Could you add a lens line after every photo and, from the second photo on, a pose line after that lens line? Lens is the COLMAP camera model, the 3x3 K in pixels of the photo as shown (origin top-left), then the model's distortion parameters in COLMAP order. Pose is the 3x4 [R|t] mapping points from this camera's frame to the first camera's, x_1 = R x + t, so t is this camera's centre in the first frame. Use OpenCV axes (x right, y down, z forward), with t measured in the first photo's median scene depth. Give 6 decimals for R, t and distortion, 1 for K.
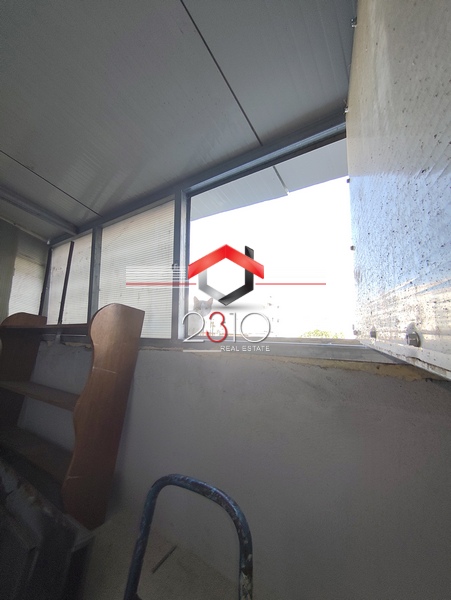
lens RADIAL K [[254.8, 0, 225.5], [0, 254.8, 300.0], [0, 0, 1]] dist [-0.000451, -0.000108]
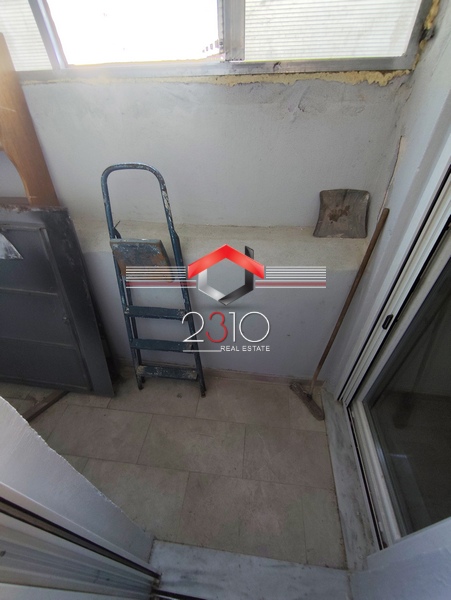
lens RADIAL K [[278.2, 0, 225.5], [0, 278.2, 300.0], [0, 0, 1]] dist [0.000164, -0.000299]
pose [[0.884195, -0.339658, 0.320672, -0.403127], [-0.012439, 0.669129, 0.743042, -0.115870], [-0.466951, -0.660984, 0.587416, -0.992660]]
